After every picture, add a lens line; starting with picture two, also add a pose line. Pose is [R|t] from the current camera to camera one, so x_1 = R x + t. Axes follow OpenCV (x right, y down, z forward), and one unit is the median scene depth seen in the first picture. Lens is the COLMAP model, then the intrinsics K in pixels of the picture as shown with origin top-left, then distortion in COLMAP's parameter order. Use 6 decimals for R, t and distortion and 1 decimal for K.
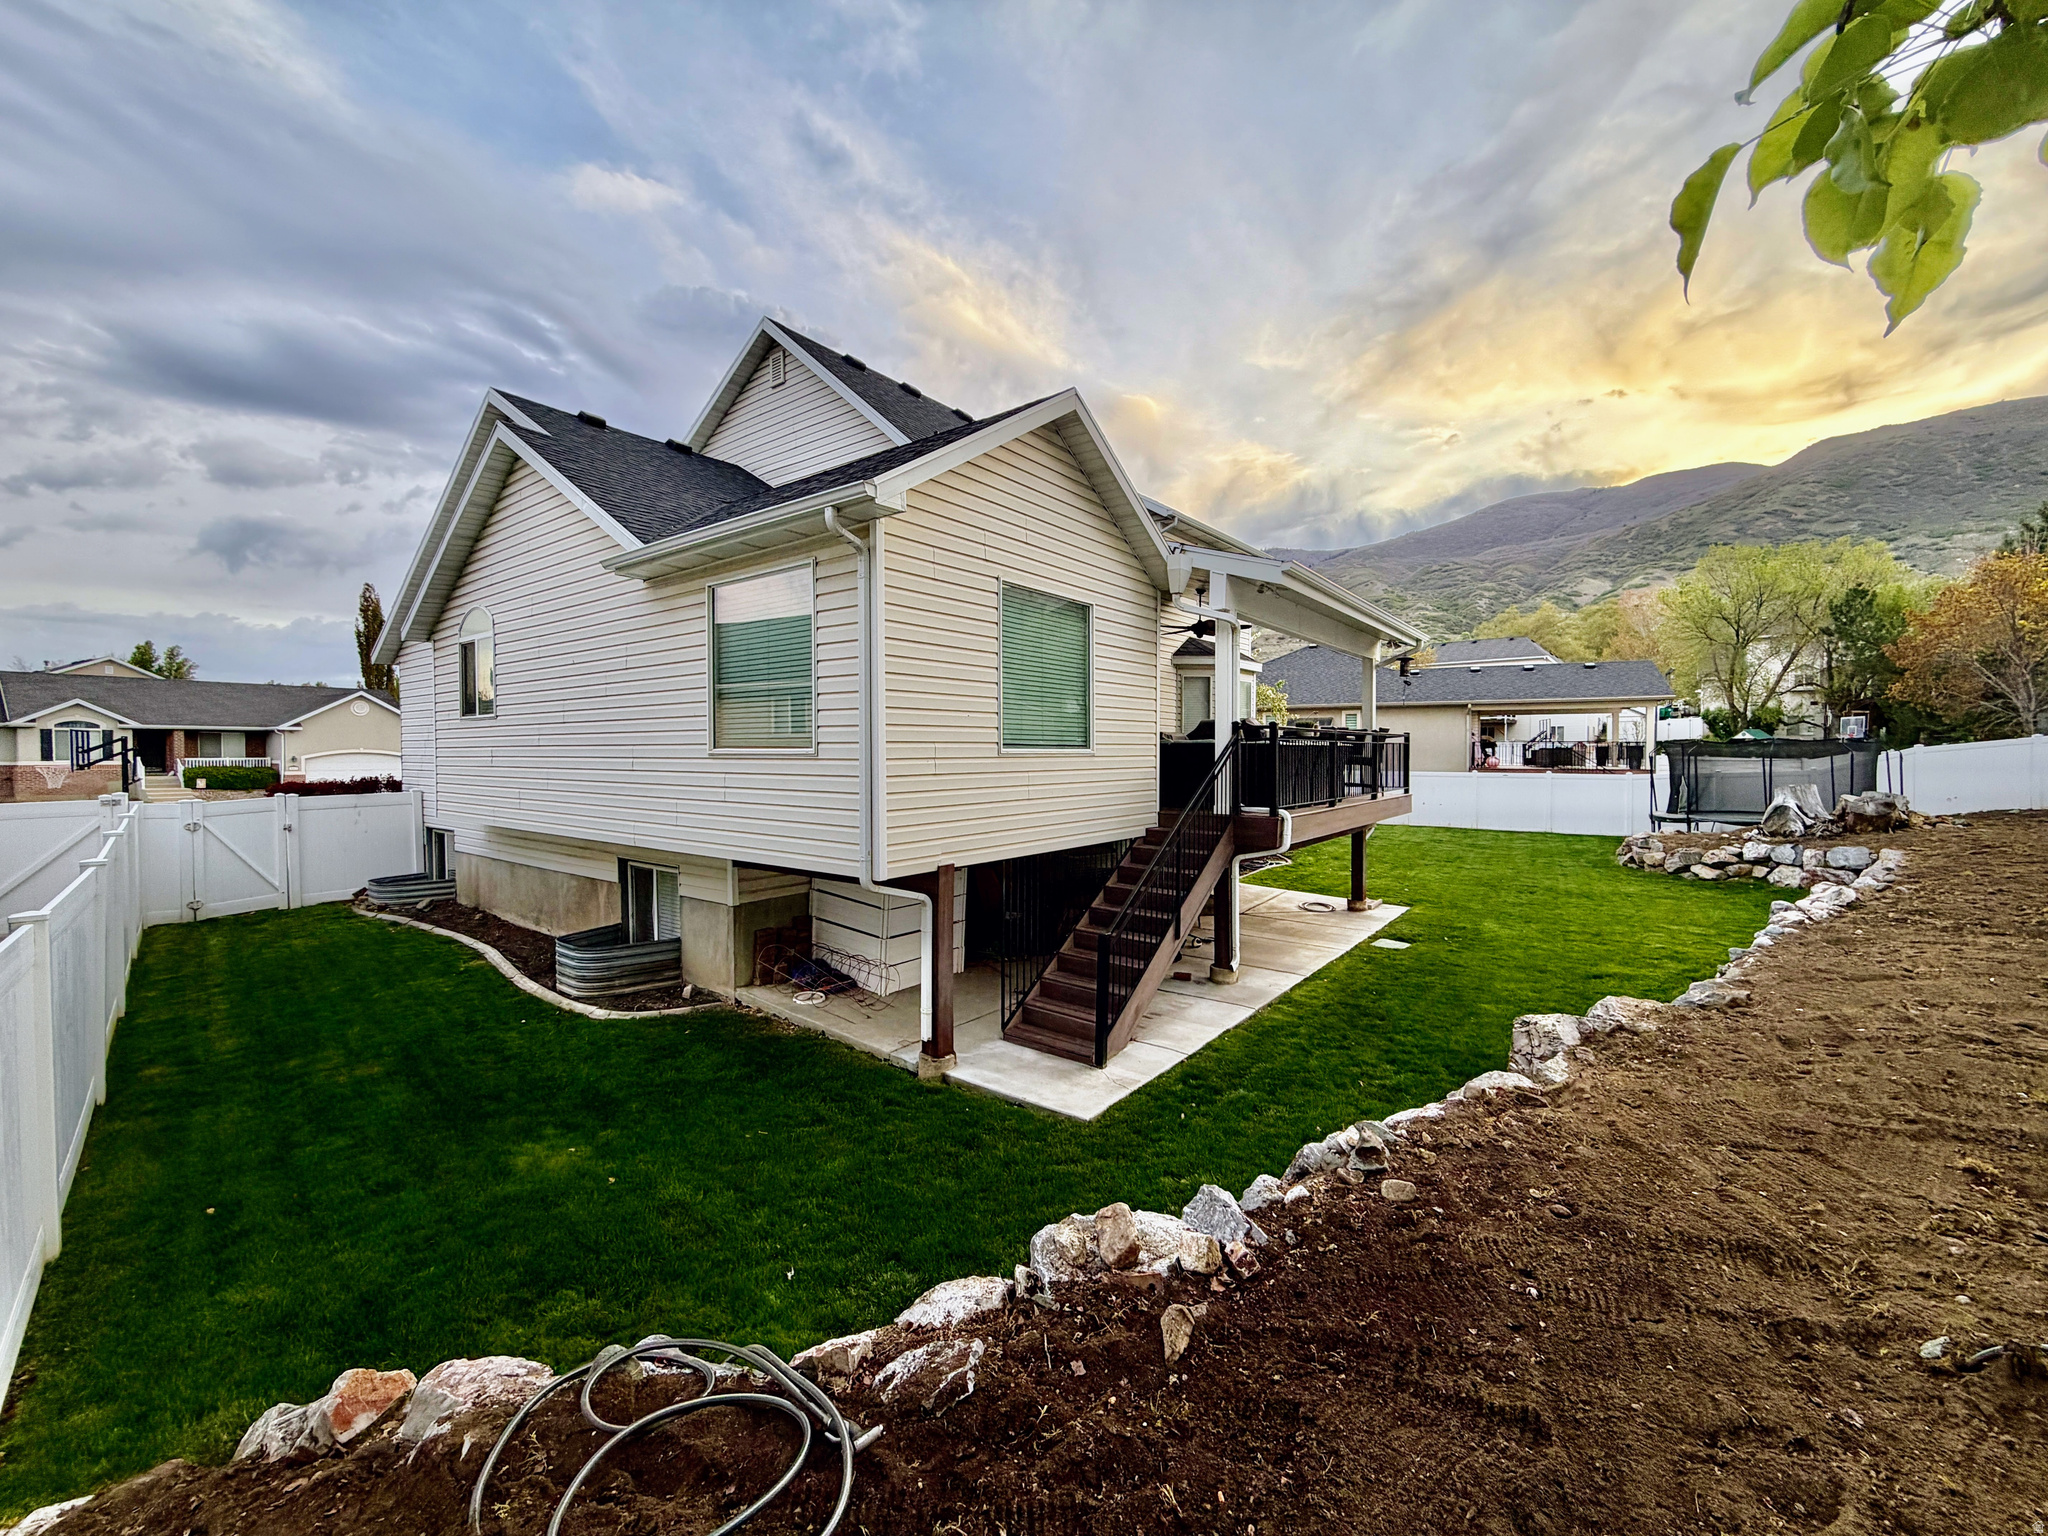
lens RADIAL K [[818.5, 0, 1013.0], [0, 818.5, 764.2], [0, 0, 1]] dist [-0.007442, -0.000324]
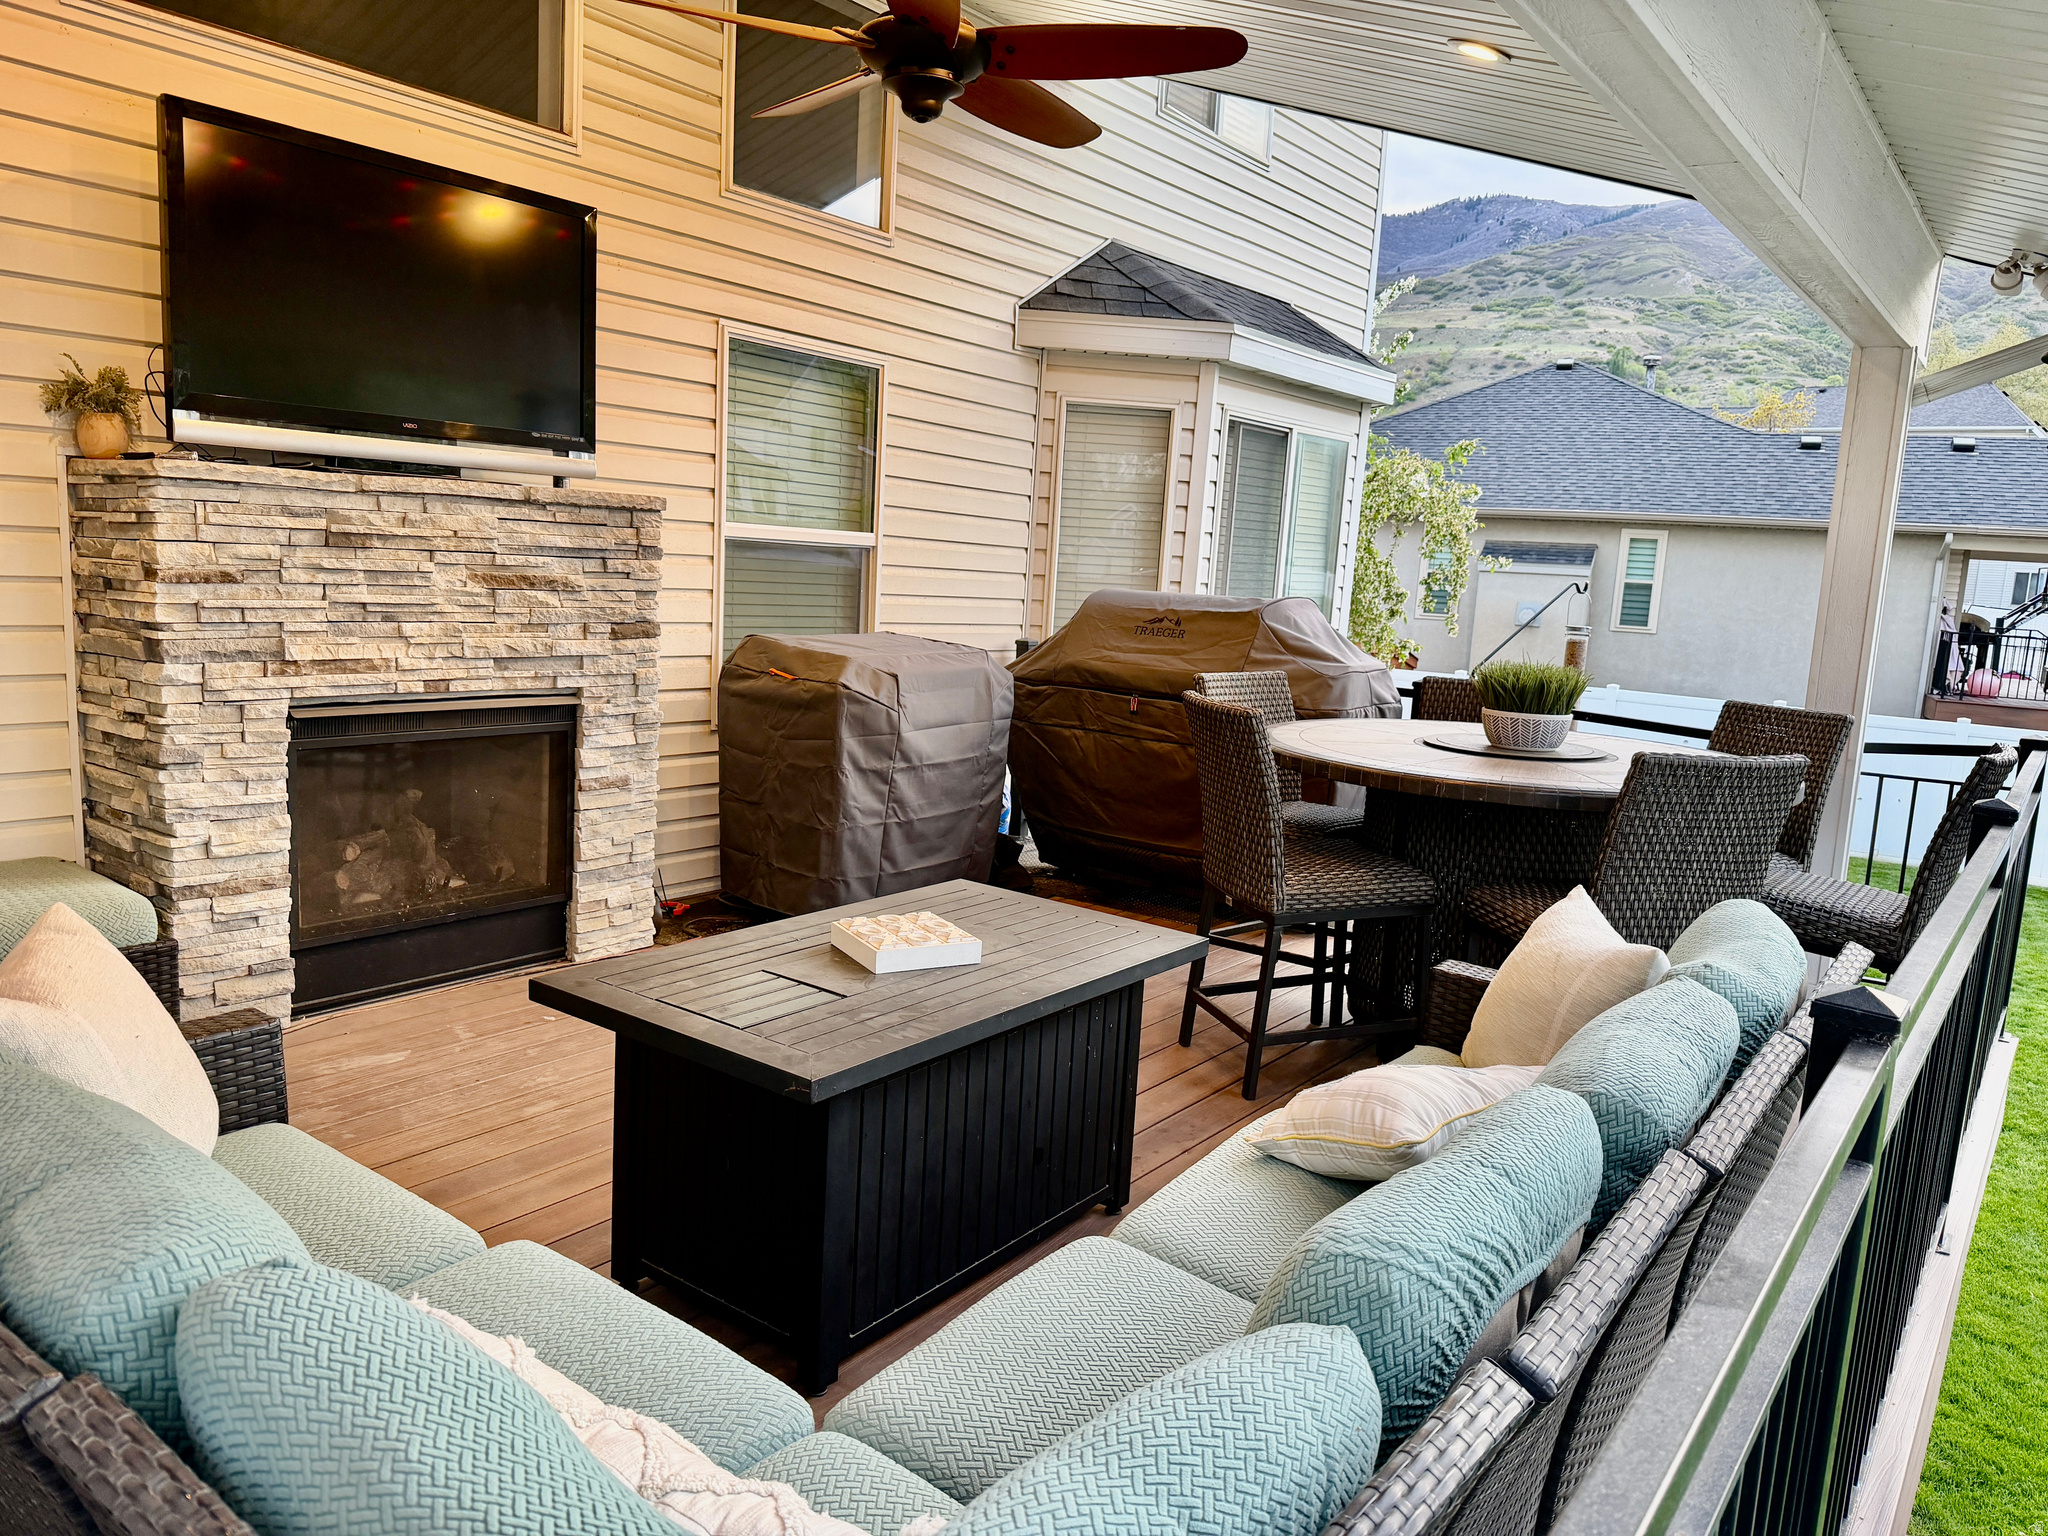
lens RADIAL K [[1444.3, 0, 1024.0], [0, 1444.3, 768.0], [0, 0, 1]] dist [0.058982, -0.081397]
pose [[0.998211, 0.054160, 0.025318, 0.171325], [-0.057054, 0.989508, 0.132733, -0.048178], [-0.017863, -0.133941, 0.990828, 0.488812]]
